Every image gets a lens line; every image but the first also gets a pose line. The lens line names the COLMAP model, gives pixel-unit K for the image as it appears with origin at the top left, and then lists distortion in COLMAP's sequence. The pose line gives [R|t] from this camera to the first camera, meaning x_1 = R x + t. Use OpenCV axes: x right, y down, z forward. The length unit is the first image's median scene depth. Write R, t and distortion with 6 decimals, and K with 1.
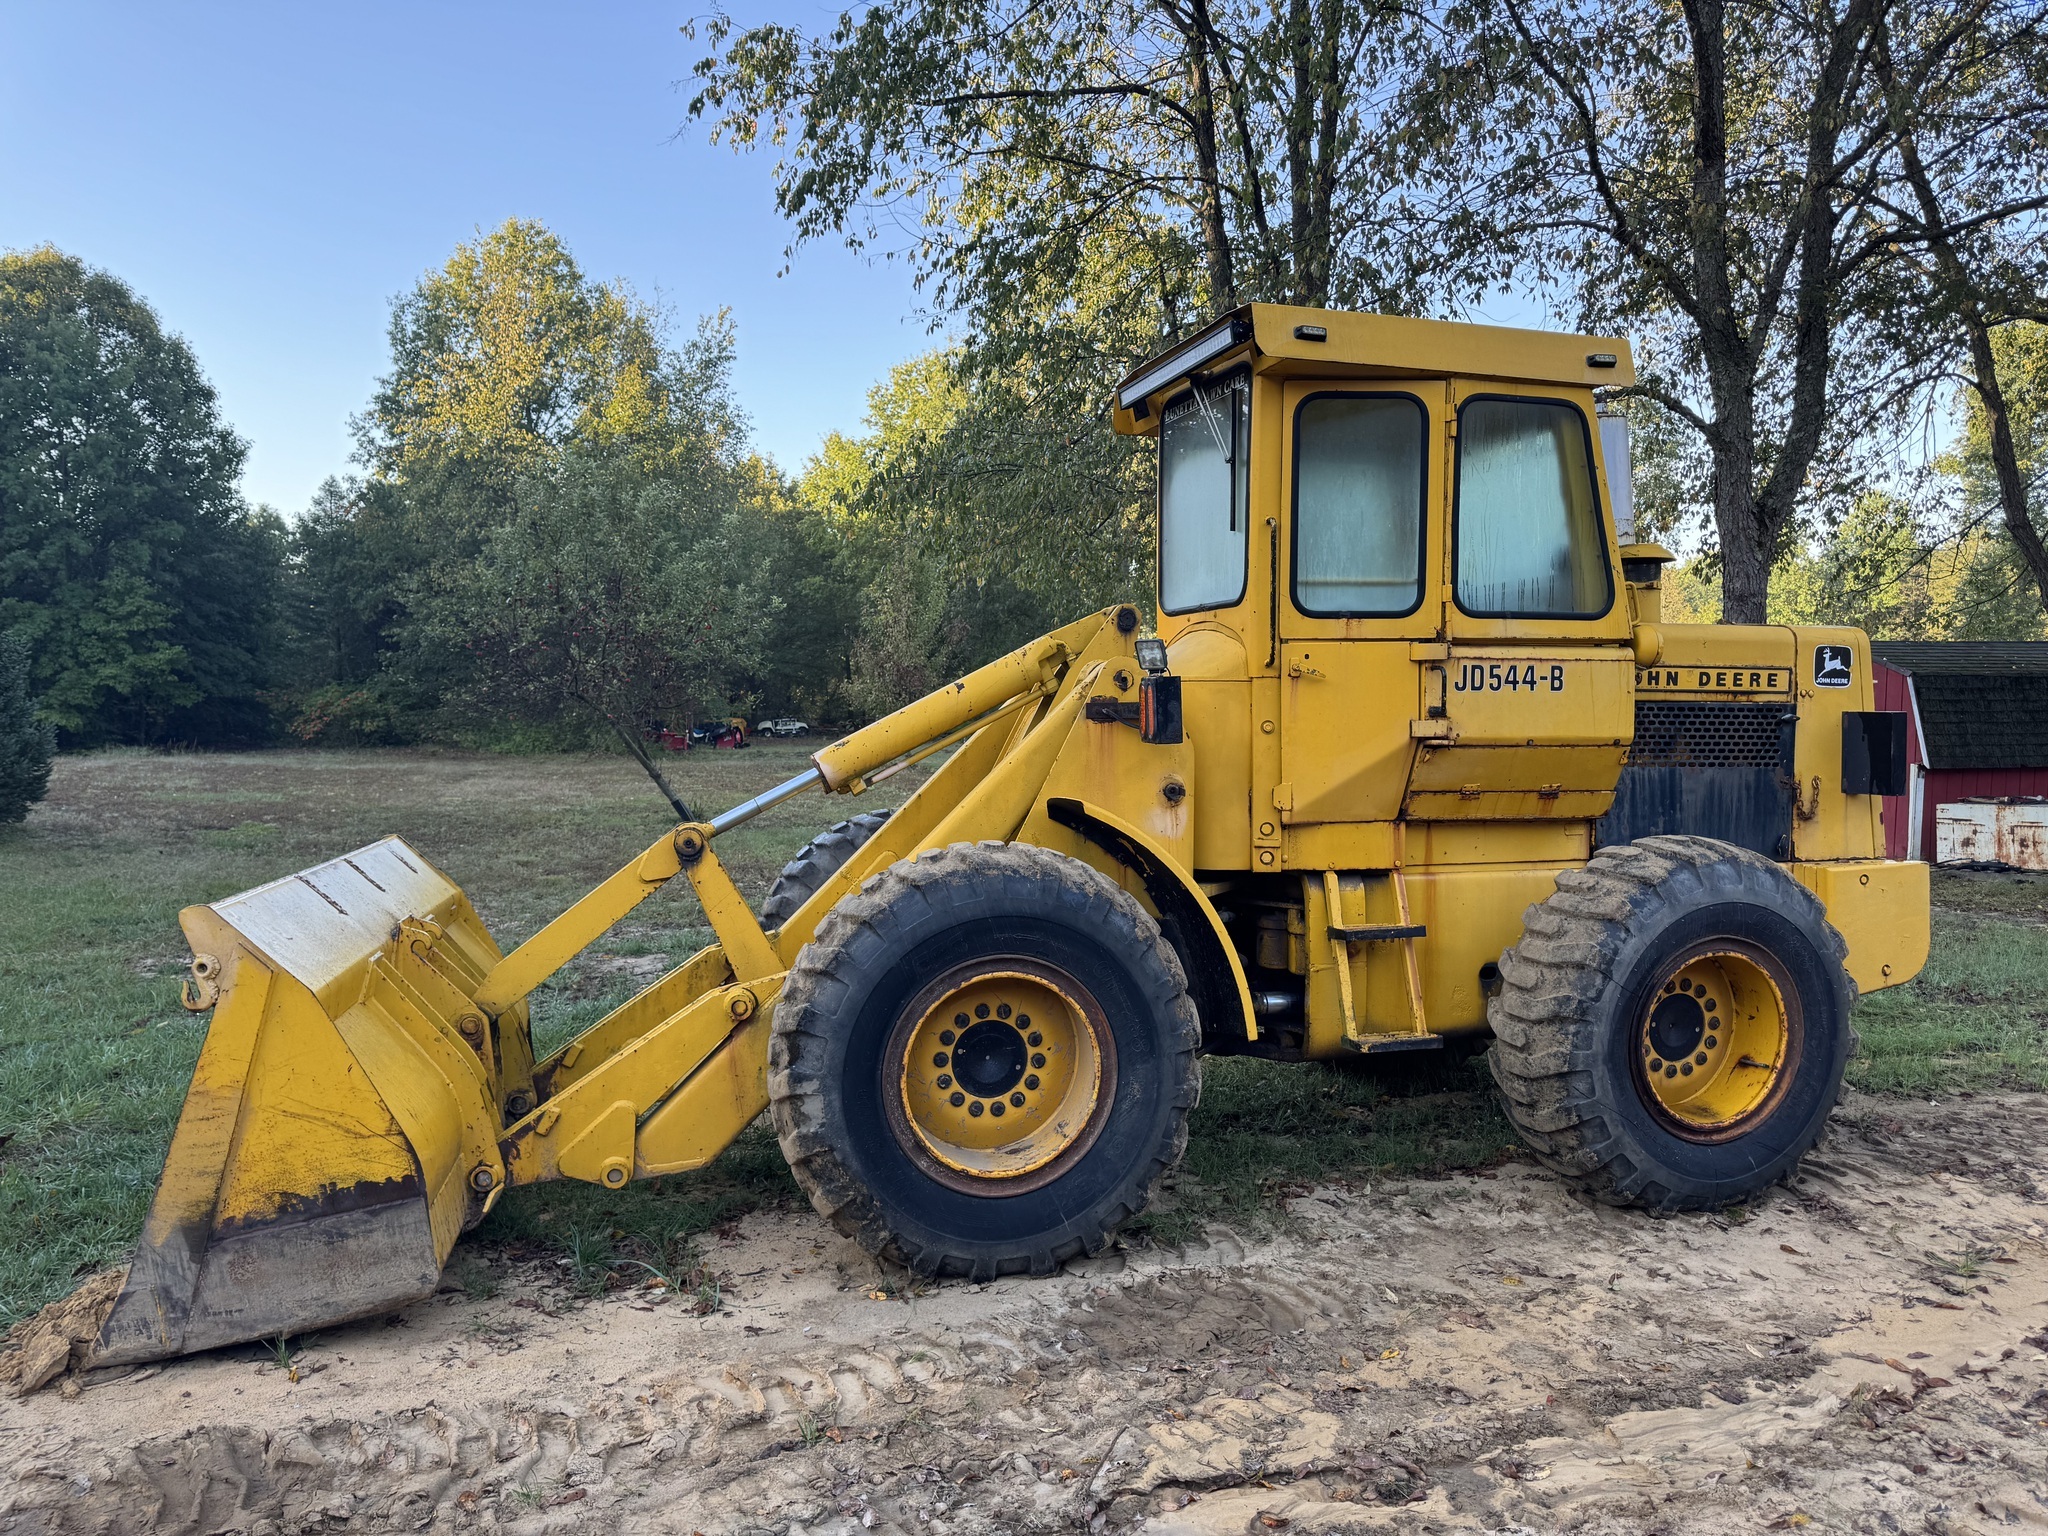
lens RADIAL K [[1436.7, 0, 1024.0], [0, 1436.7, 768.0], [0, 0, 1]] dist [0.070512, -0.094806]
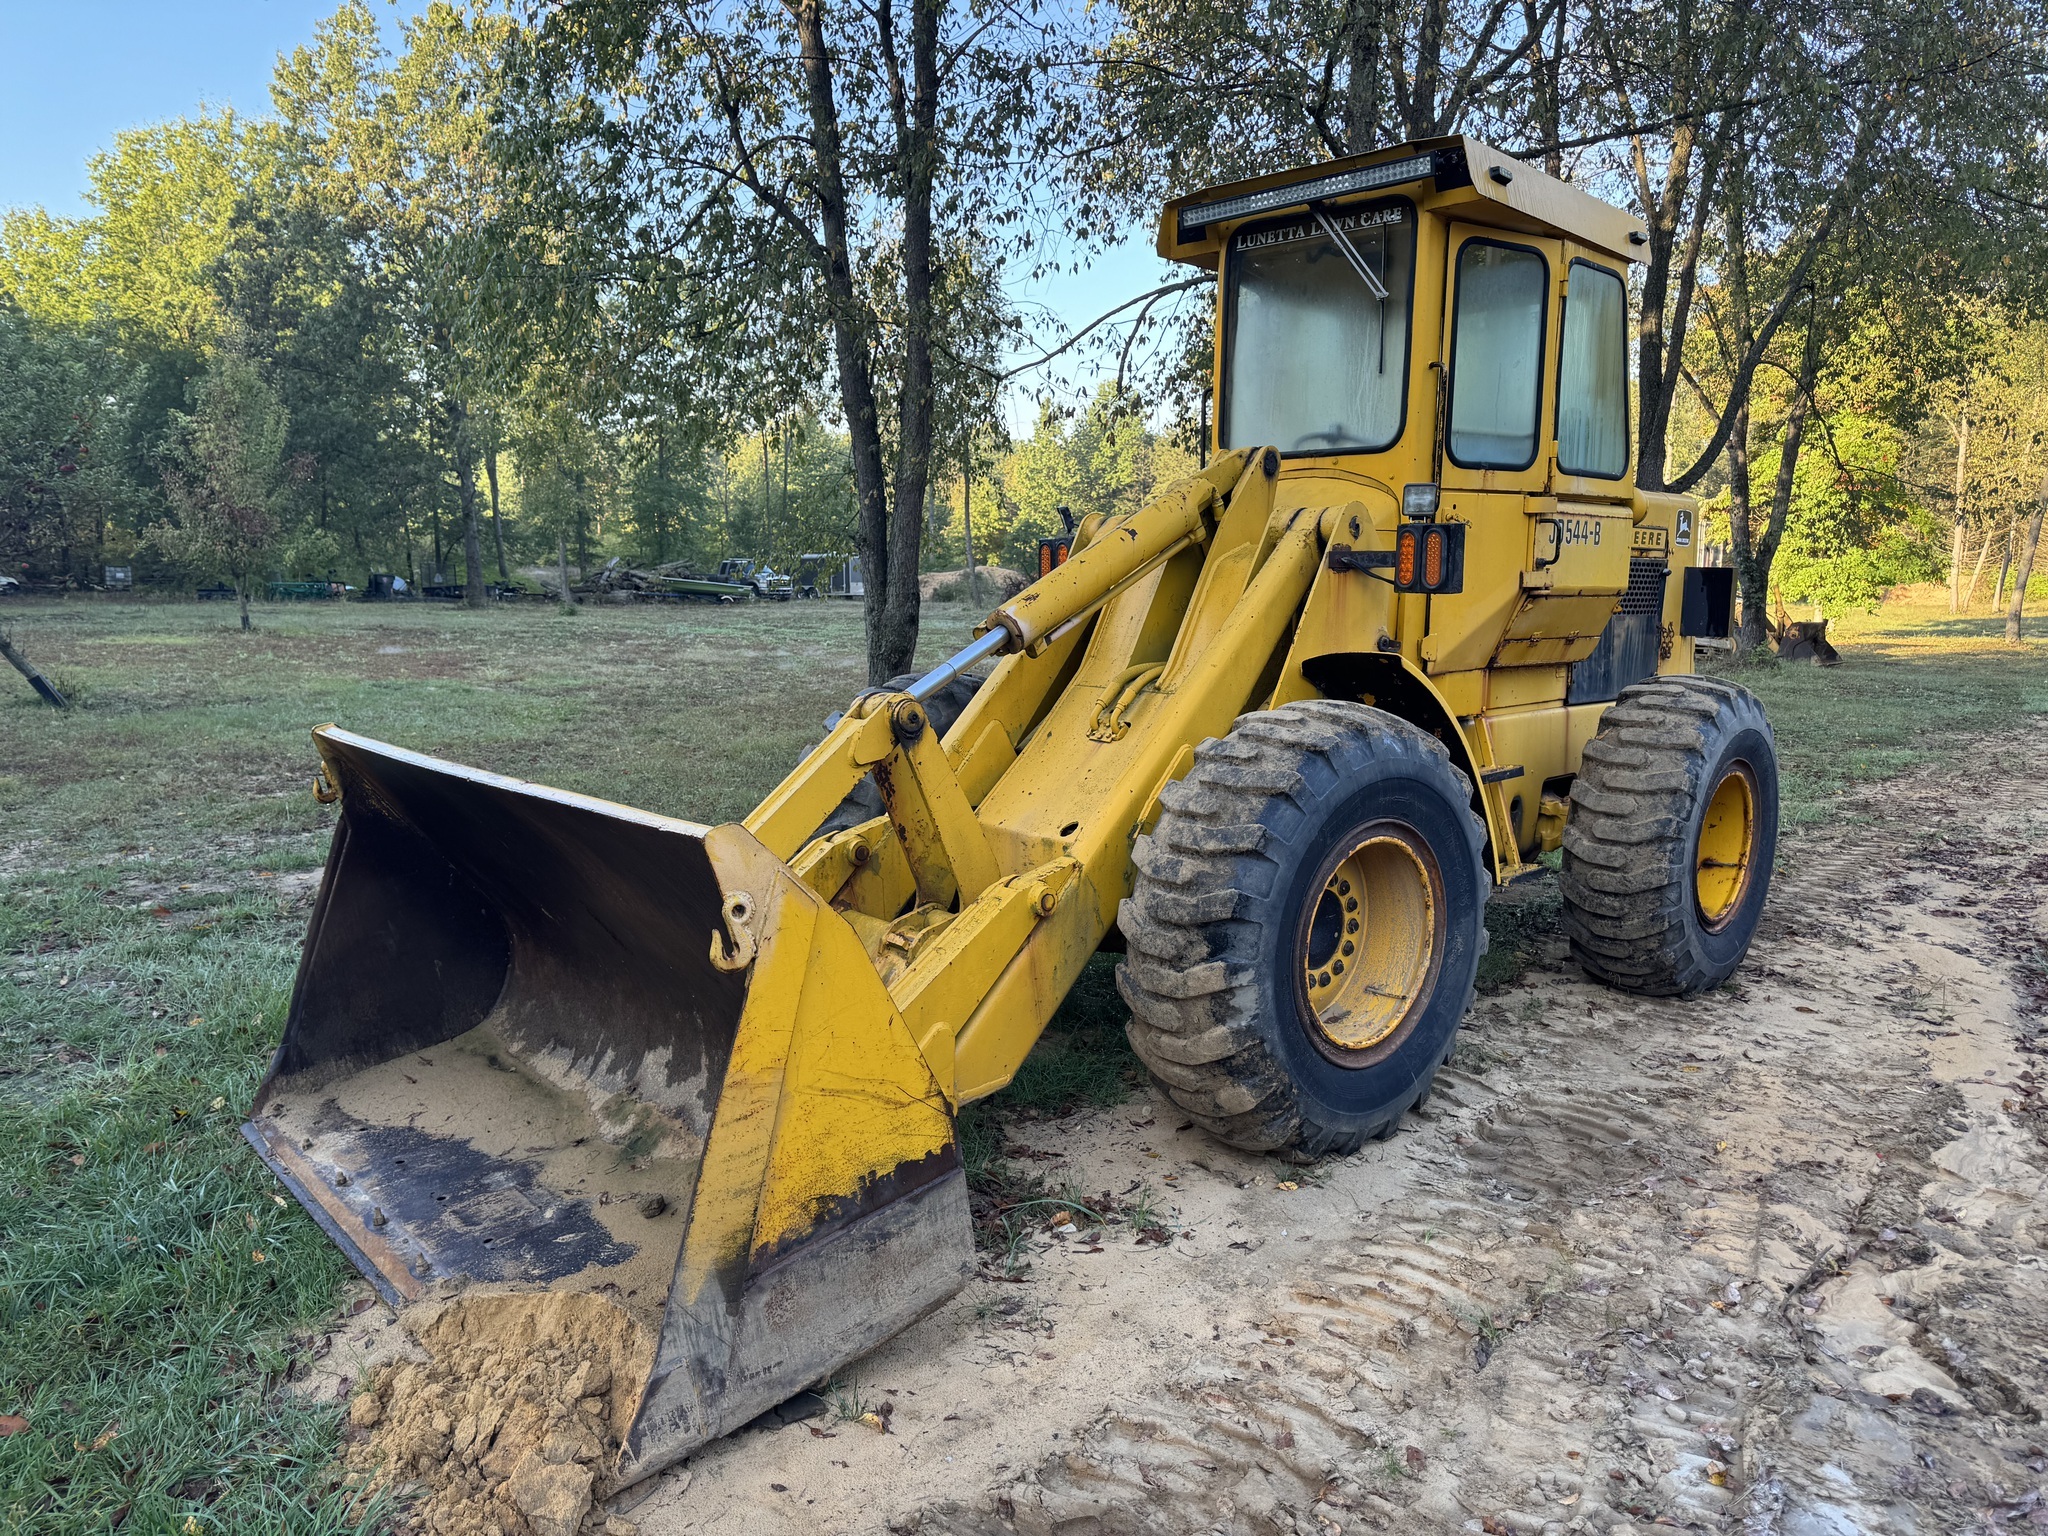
lens RADIAL K [[1421.3, 0, 1028.6], [0, 1421.3, 796.6], [0, 0, 1]] dist [0.076132, -0.089473]
pose [[0.881136, -0.066629, 0.468146, -0.549525], [0.011538, 0.992758, 0.119578, 0.000718], [-0.472723, -0.099963, 0.875523, 0.240666]]
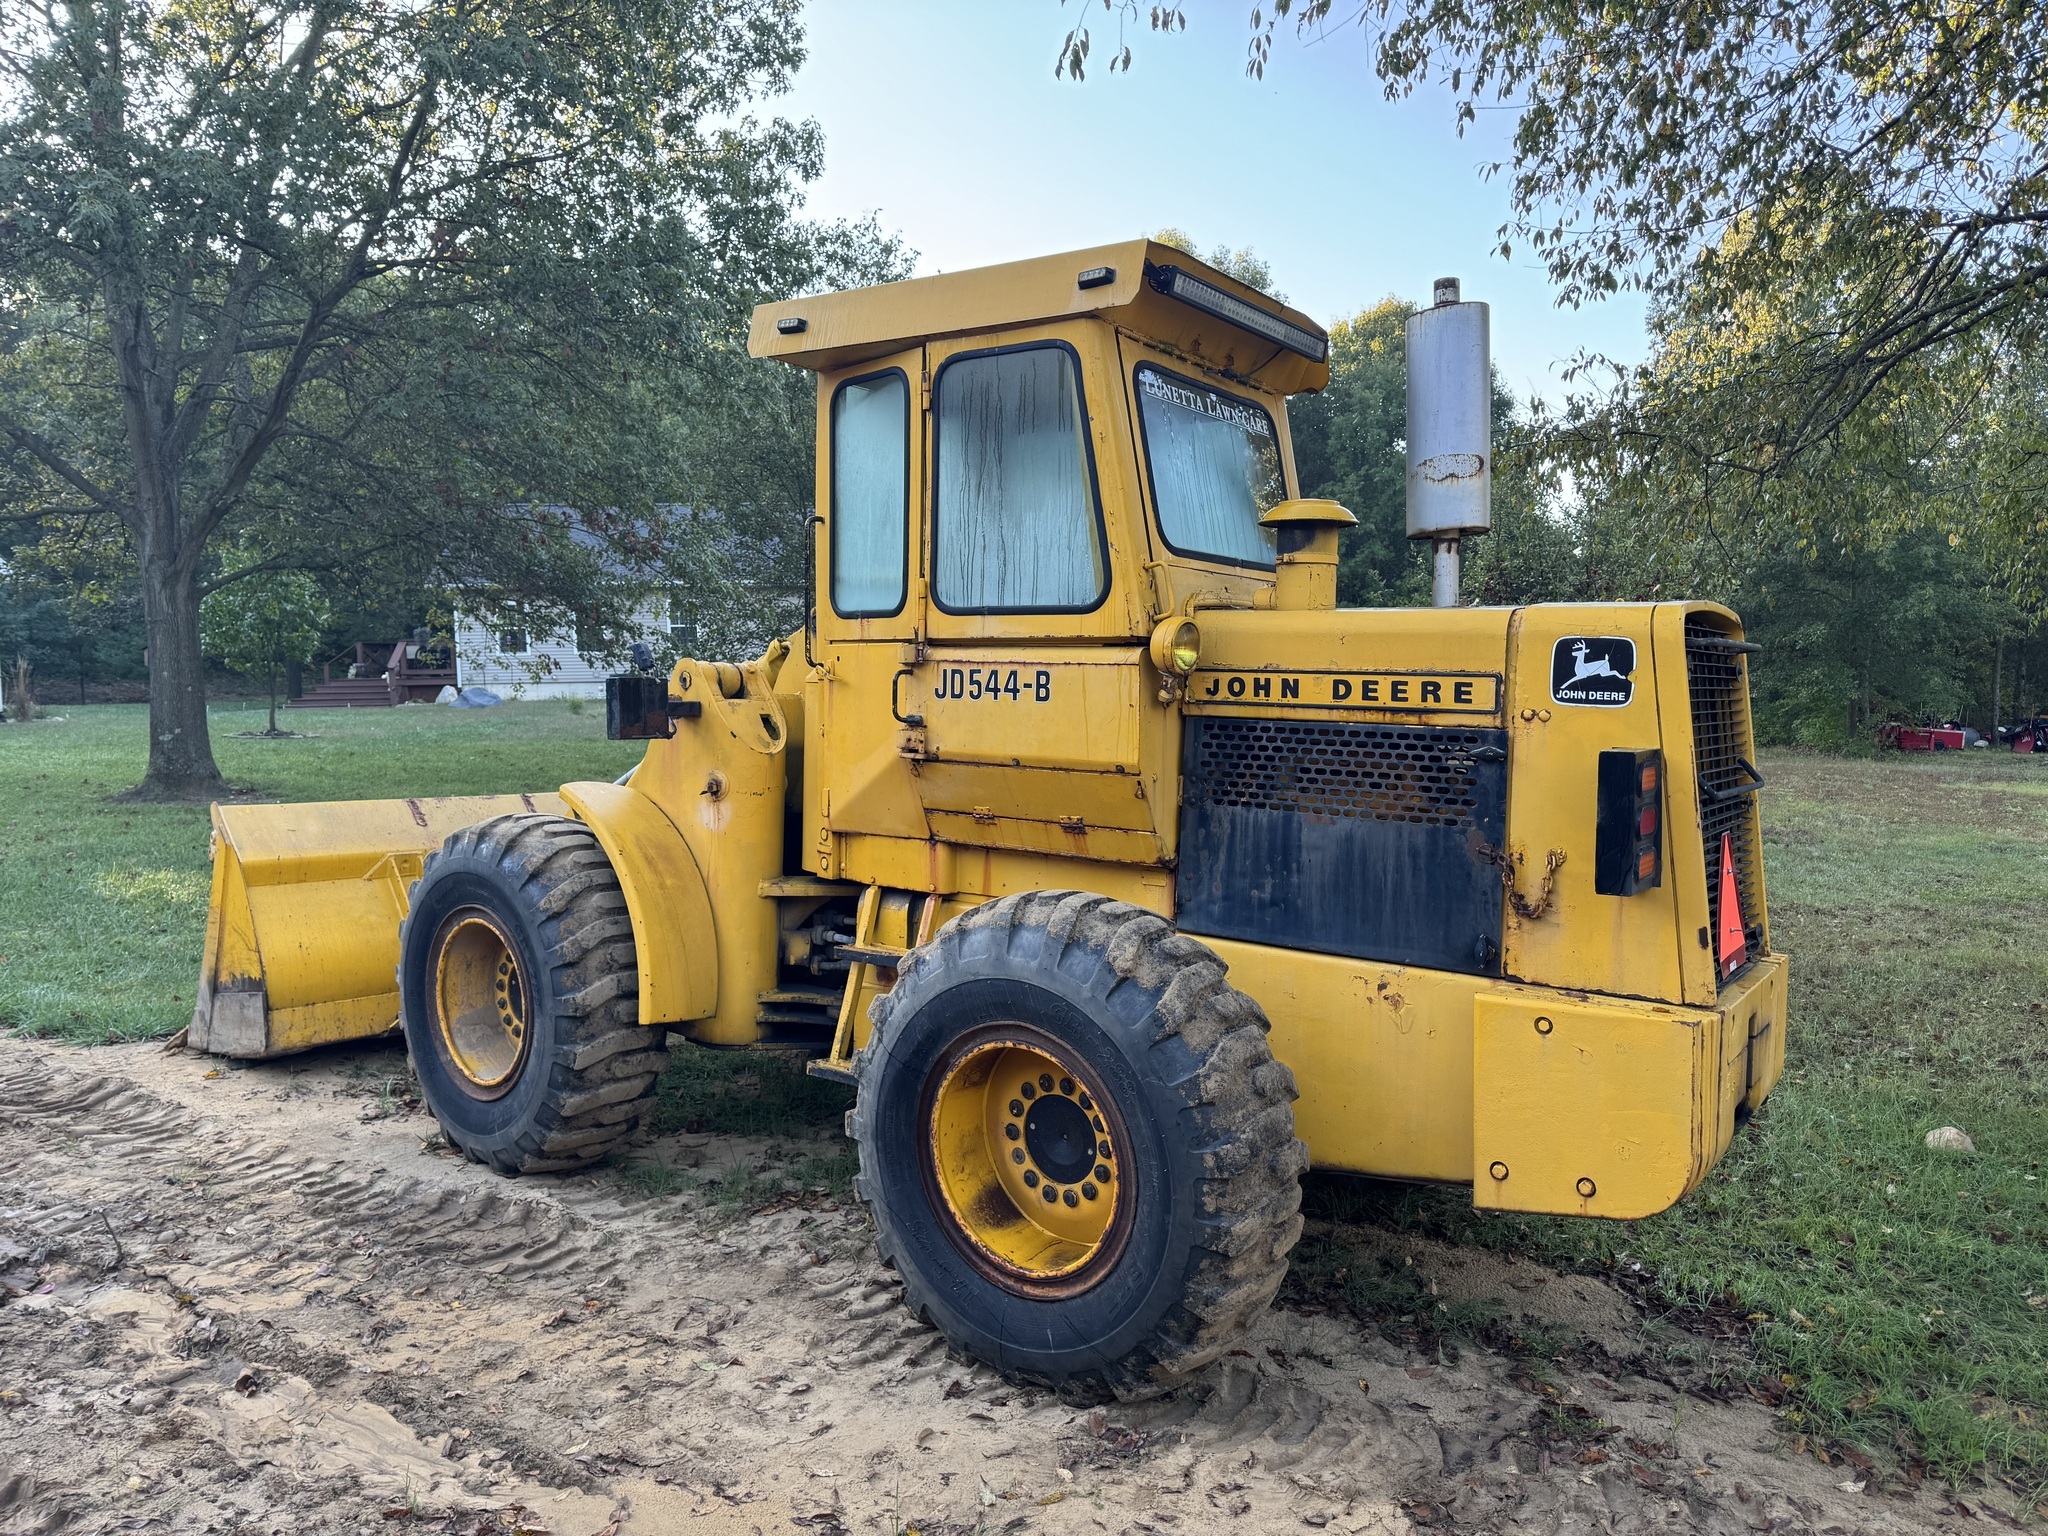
lens RADIAL K [[1436.7, 0, 1024.0], [0, 1436.7, 768.0], [0, 0, 1]] dist [0.070512, -0.094806]
pose [[0.597741, 0.059956, -0.799444, 1.044290], [-0.050792, 0.998028, 0.036872, -0.046634], [0.800079, 0.018565, 0.599608, 0.523679]]
